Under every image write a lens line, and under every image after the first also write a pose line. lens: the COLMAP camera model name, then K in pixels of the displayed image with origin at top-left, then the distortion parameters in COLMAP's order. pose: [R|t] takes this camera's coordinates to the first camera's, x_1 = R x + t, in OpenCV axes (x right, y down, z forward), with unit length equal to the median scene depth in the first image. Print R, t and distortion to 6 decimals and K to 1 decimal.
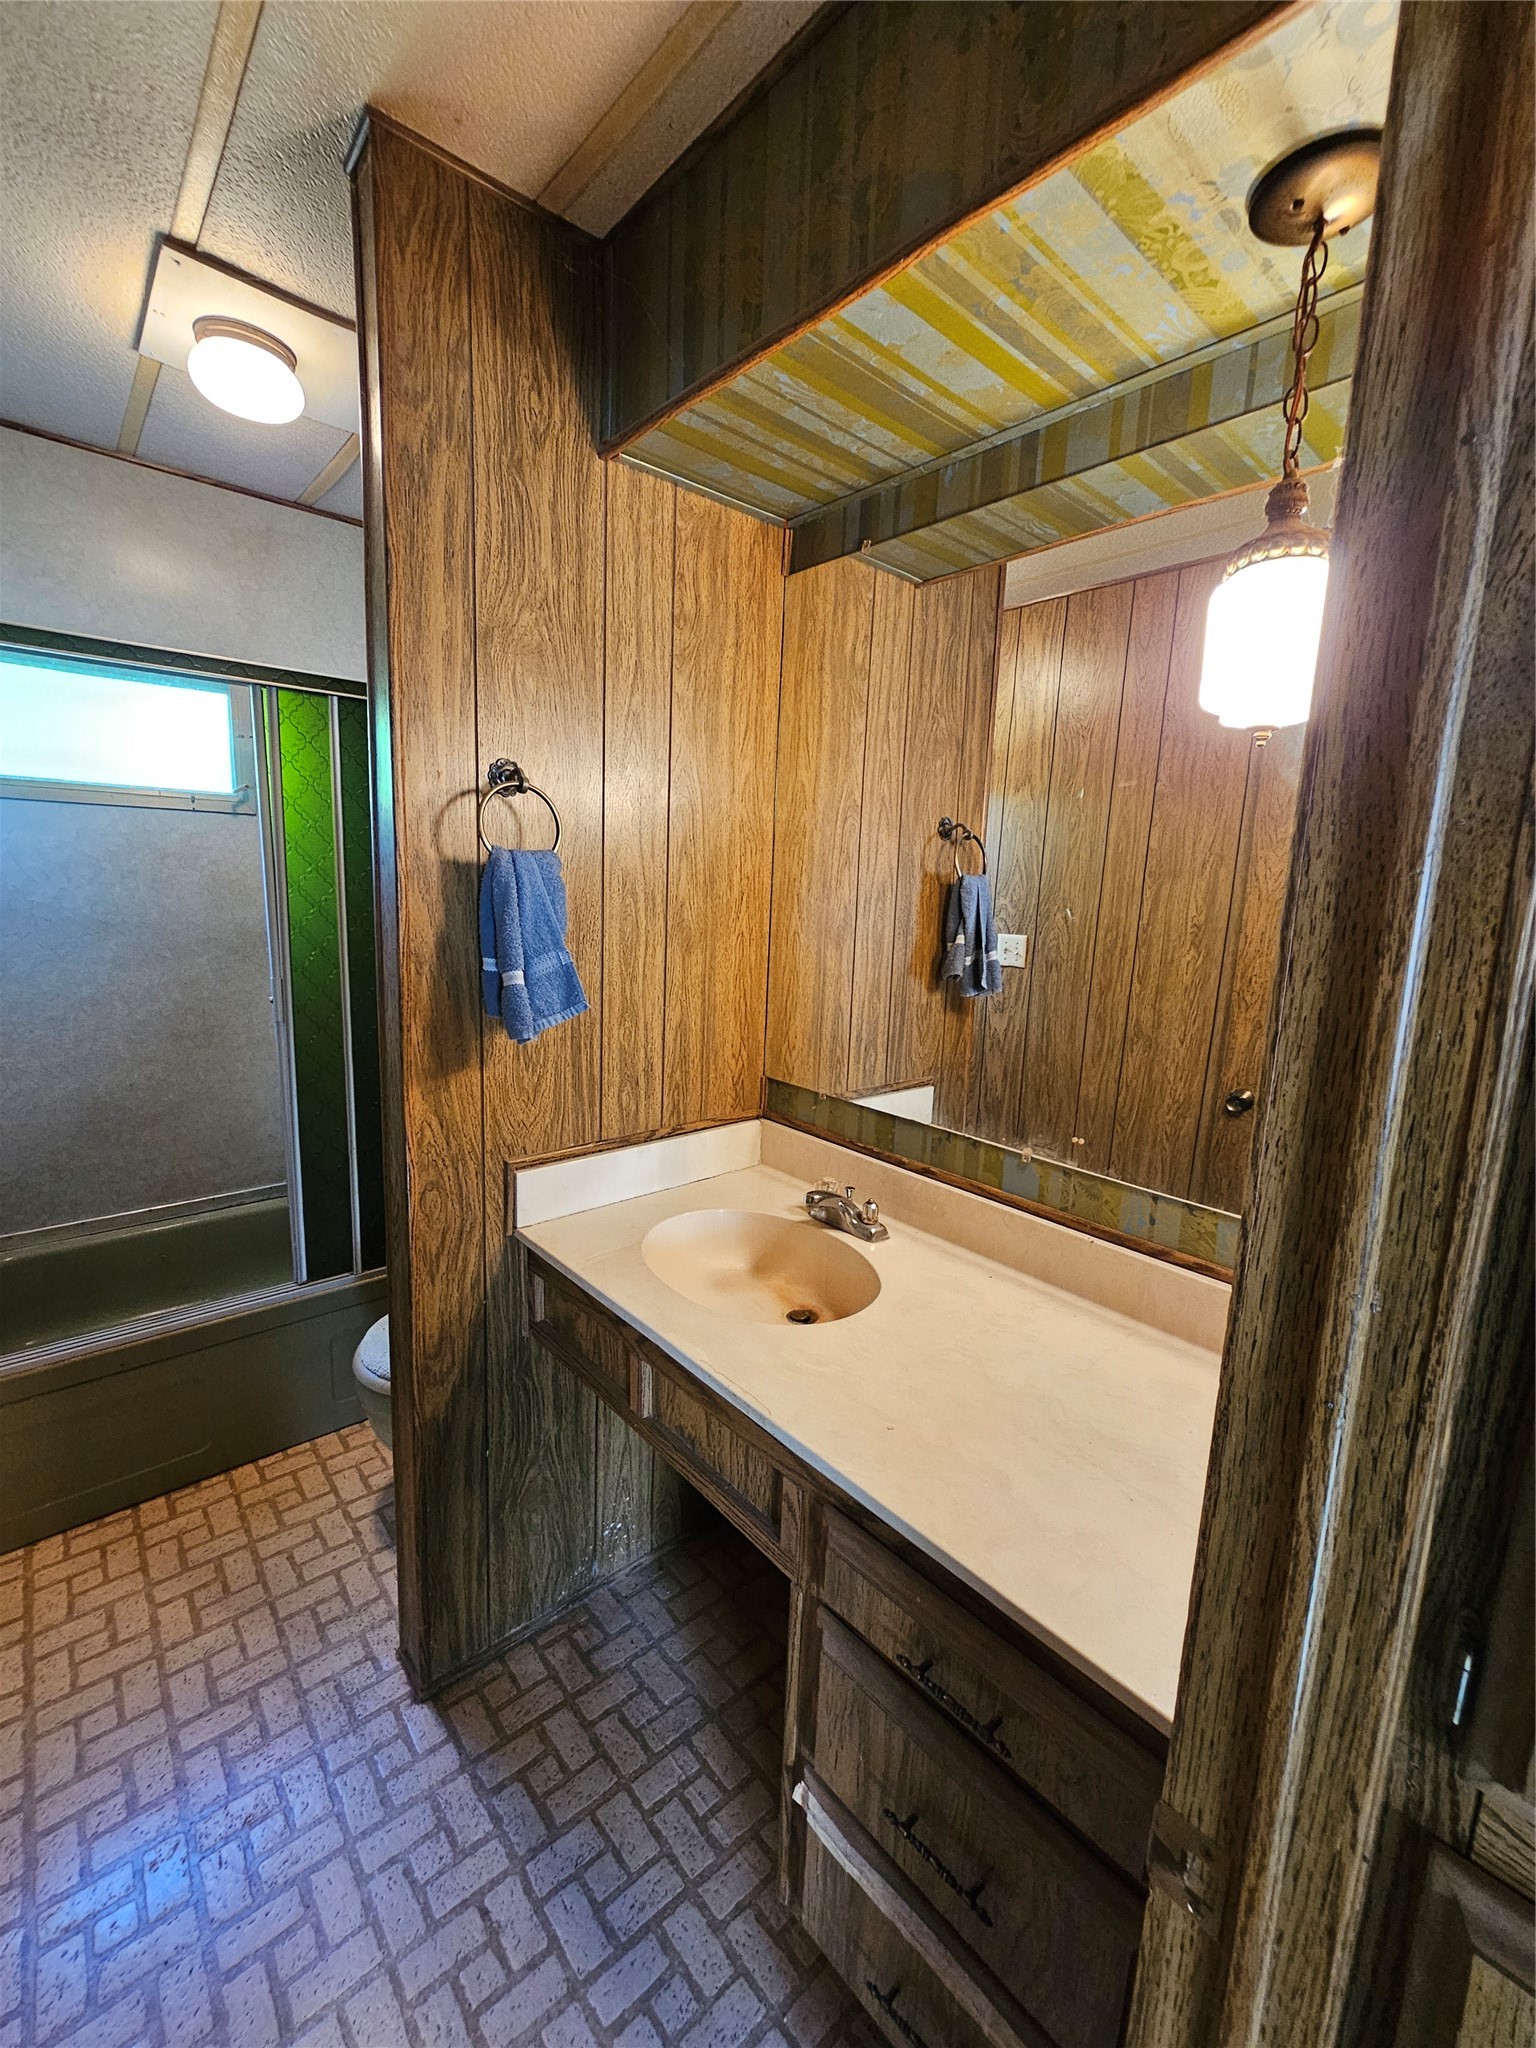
lens RADIAL K [[838.8, 0, 768.8], [0, 838.8, 1019.3], [0, 0, 1]] dist [-0.003995, -0.000010]
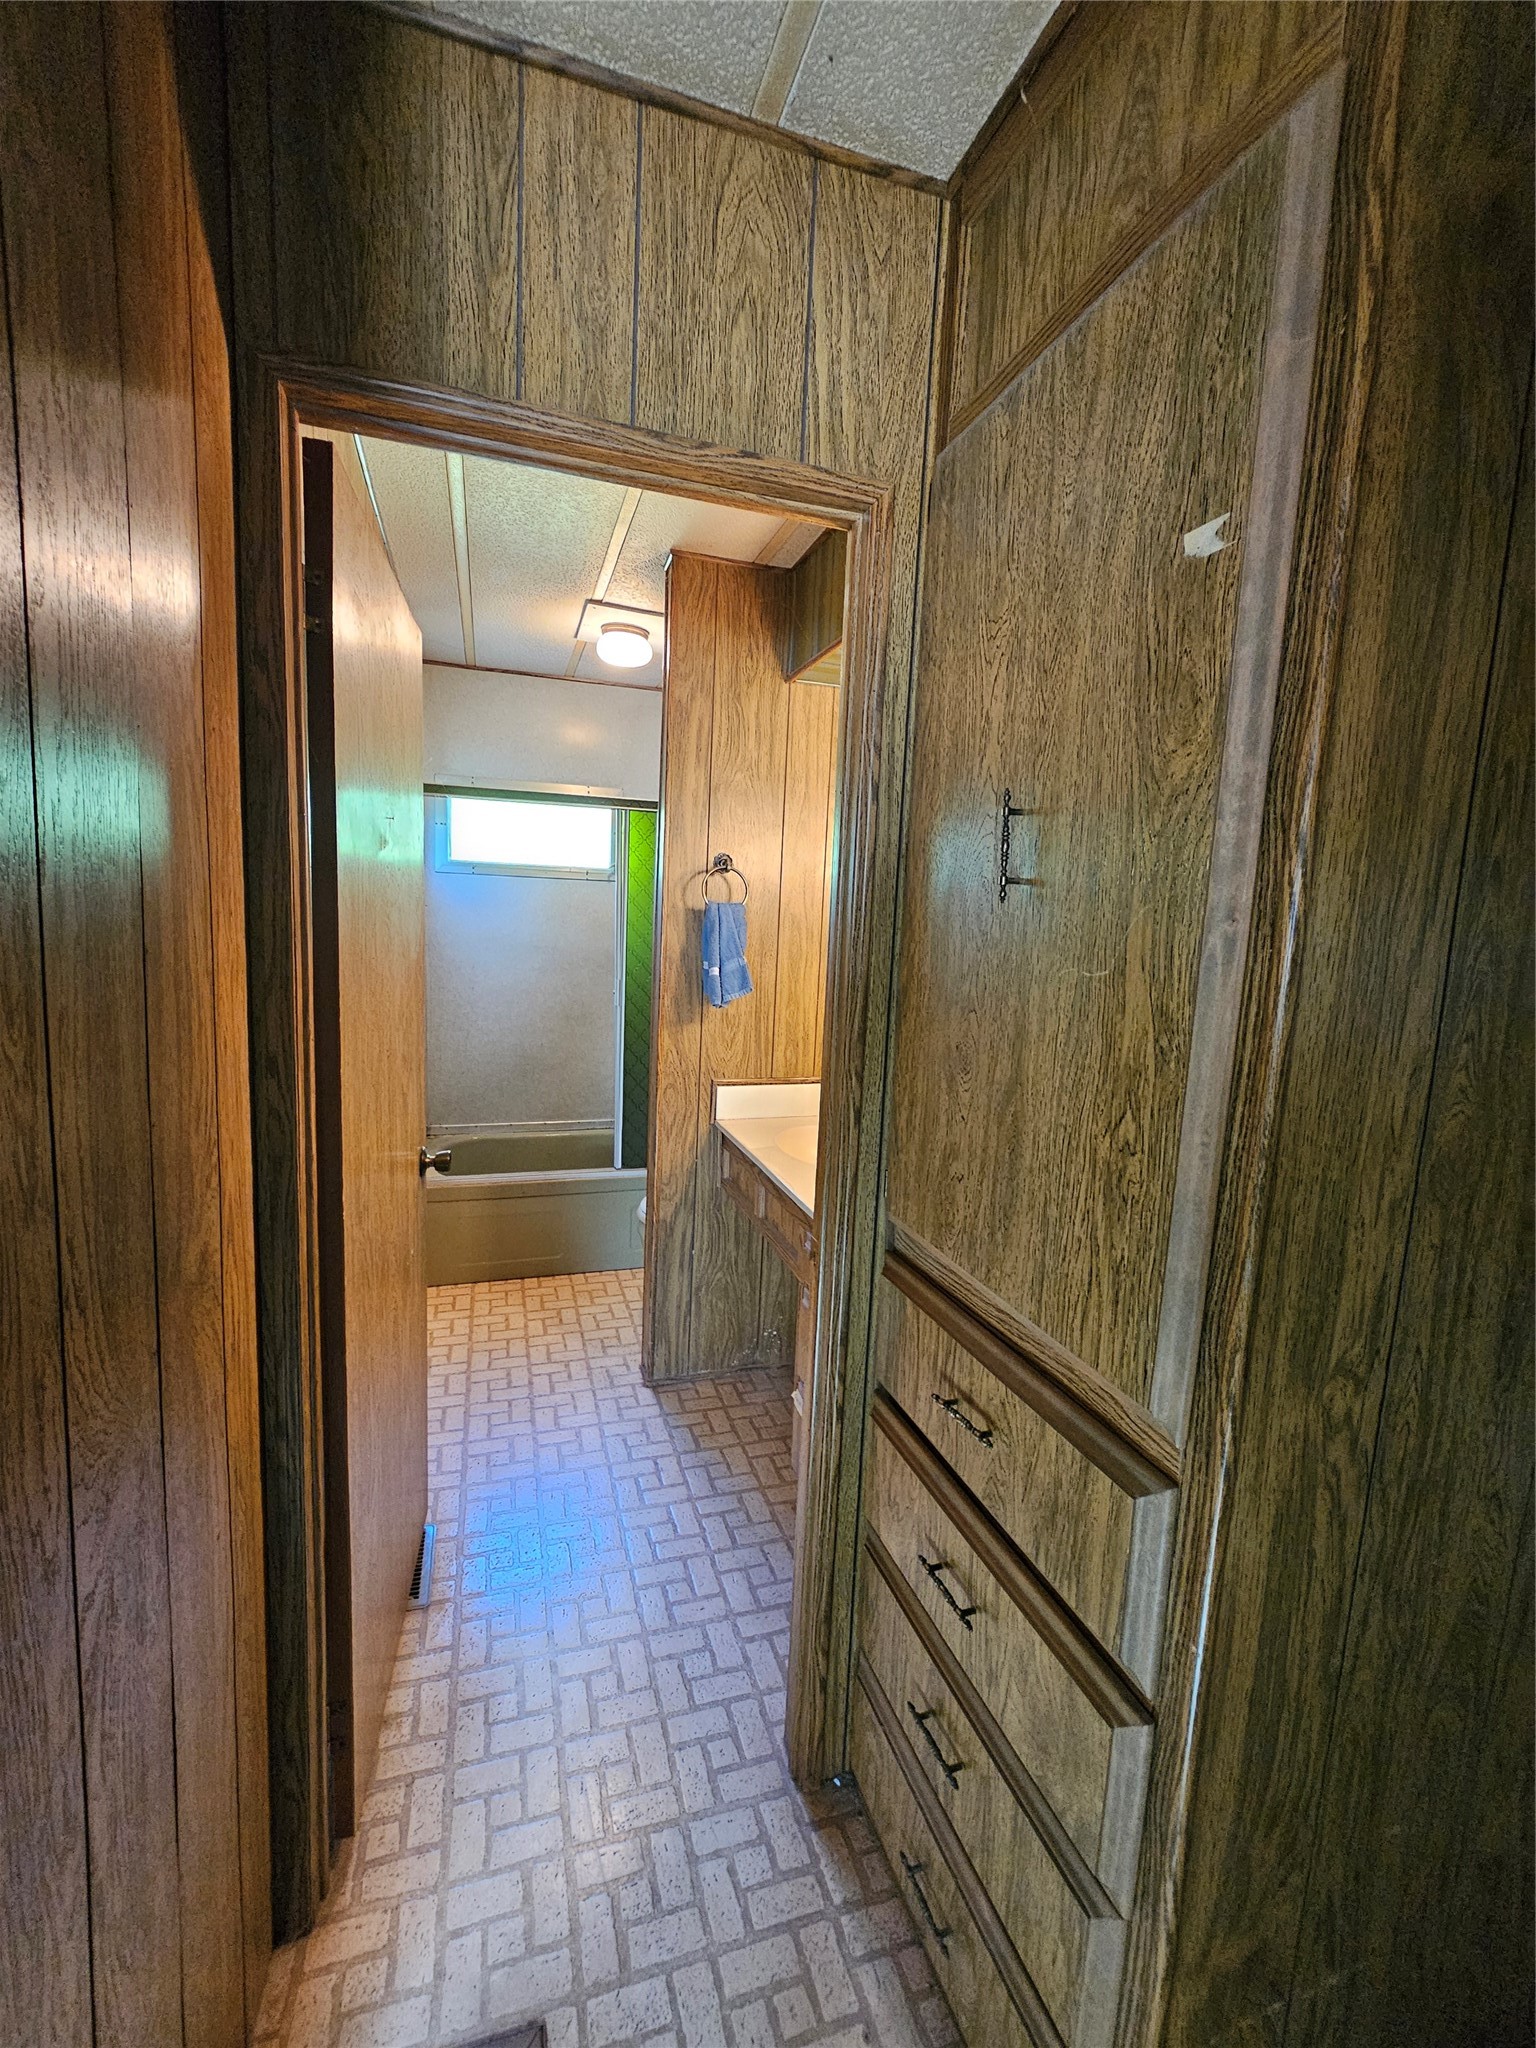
lens RADIAL K [[838.8, 0, 761.6], [0, 838.8, 1025.1], [0, 0, 1]] dist [-0.003995, -0.000010]
pose [[0.917585, 0.052845, -0.394011, 0.455432], [-0.073424, 0.996602, -0.037329, 0.112150], [0.390699, 0.063182, 0.918347, -0.562149]]
